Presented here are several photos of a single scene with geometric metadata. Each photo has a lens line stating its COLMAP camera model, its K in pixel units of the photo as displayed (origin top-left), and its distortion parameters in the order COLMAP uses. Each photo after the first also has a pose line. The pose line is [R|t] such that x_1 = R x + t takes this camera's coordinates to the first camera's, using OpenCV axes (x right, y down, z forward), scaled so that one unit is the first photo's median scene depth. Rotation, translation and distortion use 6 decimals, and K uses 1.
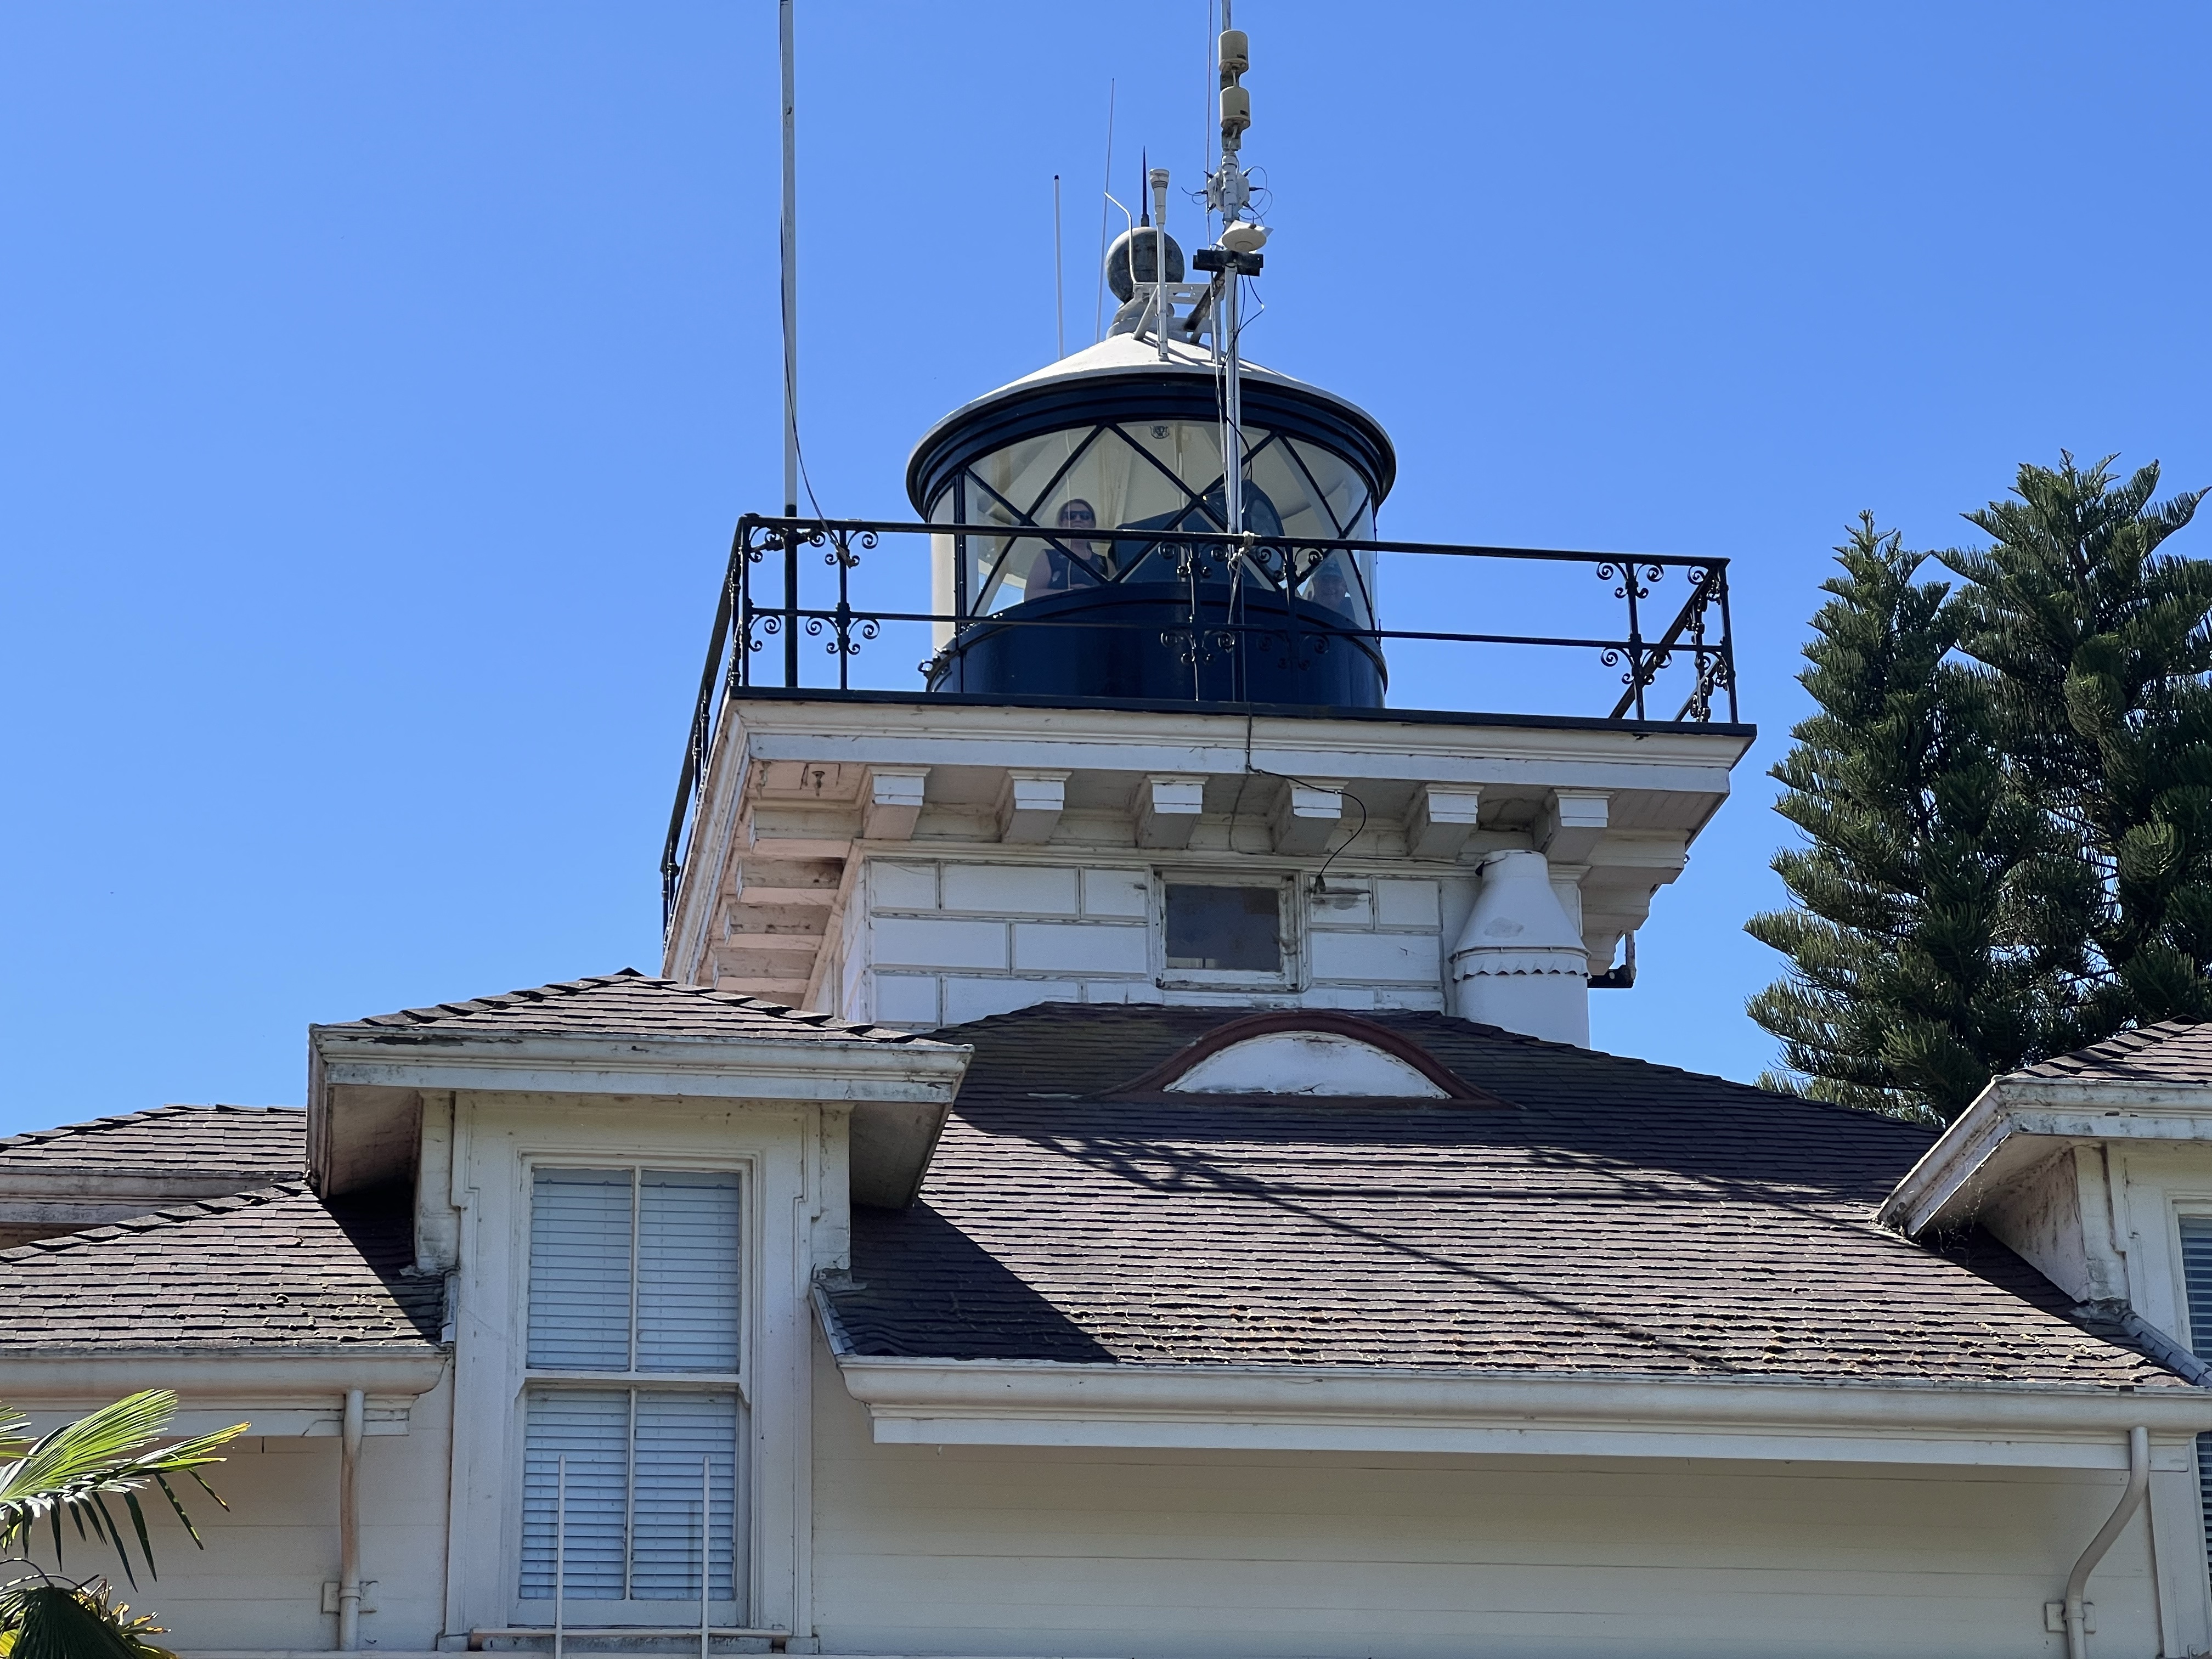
lens RADIAL K [[4896.8, 0, 1113.2], [0, 4896.8, 833.0], [0, 0, 1]] dist [-0.035827, 0.000000]
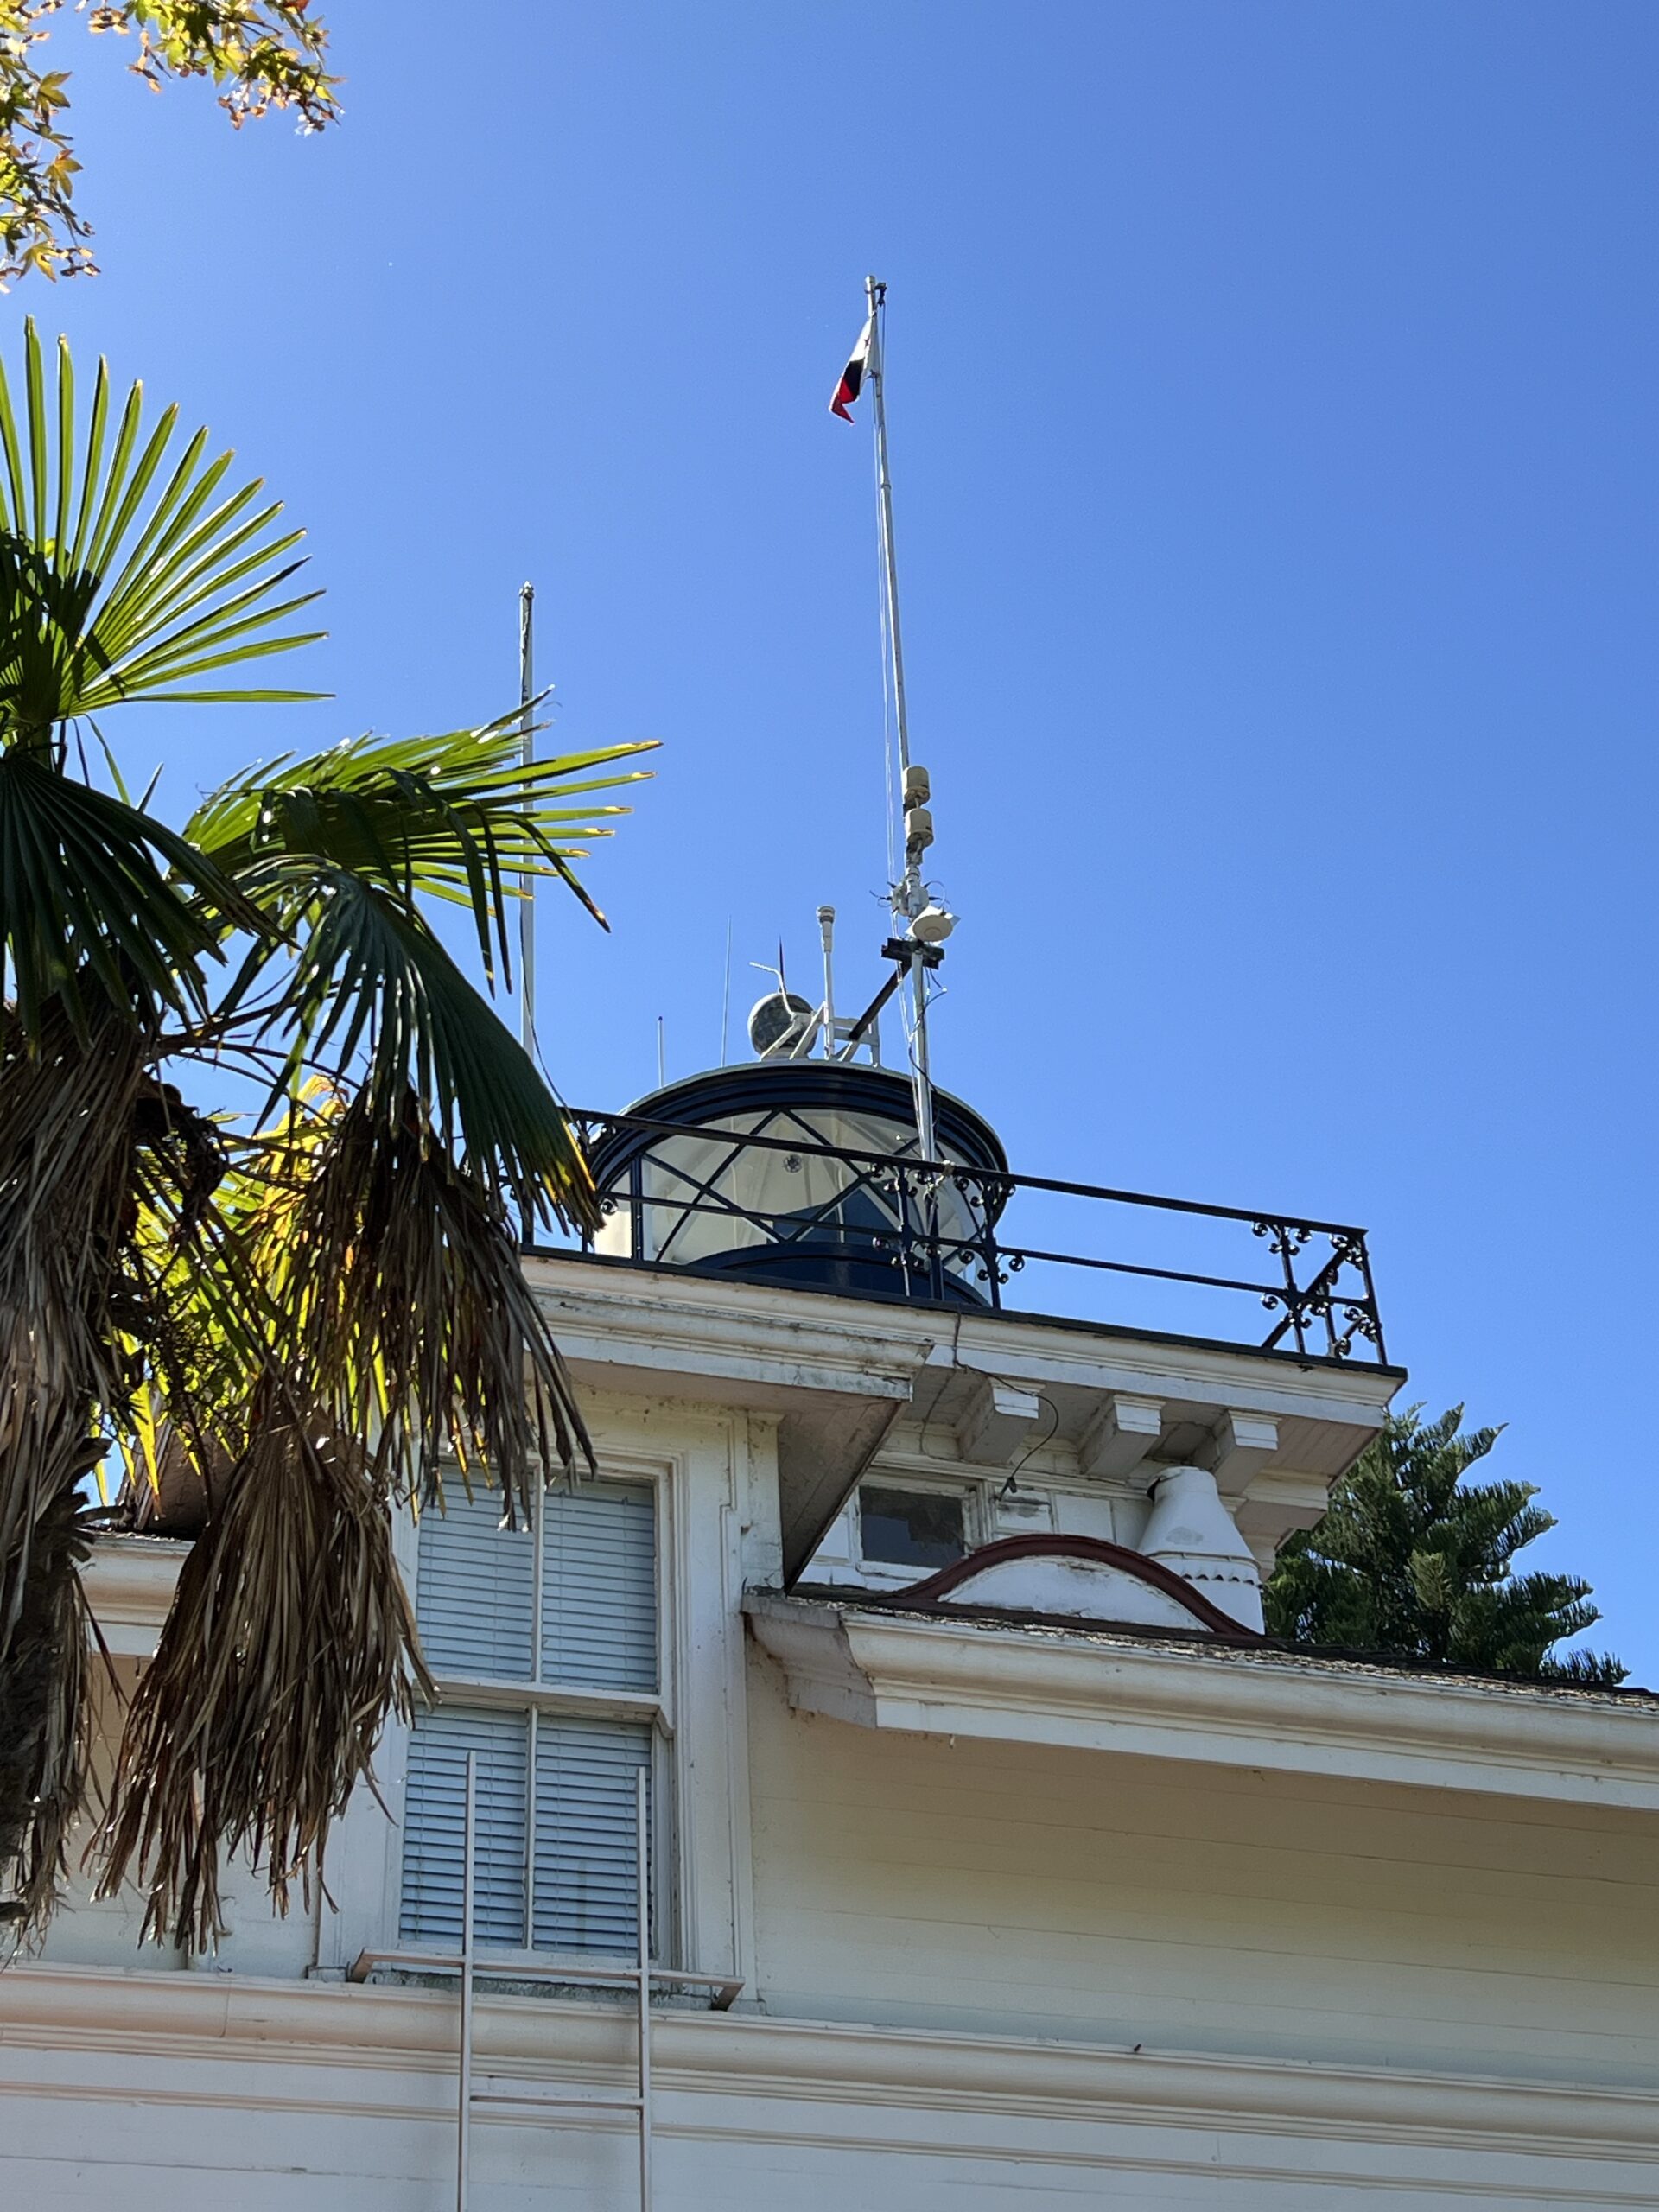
lens RADIAL K [[3295.8, 0, 812.3], [0, 3295.8, 1094.5], [0, 0, 1]] dist [0.087123, 0.000000]
pose [[0.989414, 0.072631, 0.125638, -0.094663], [-0.037514, 0.964327, -0.262042, 0.116242], [-0.140188, 0.254554, 0.956843, 0.306284]]
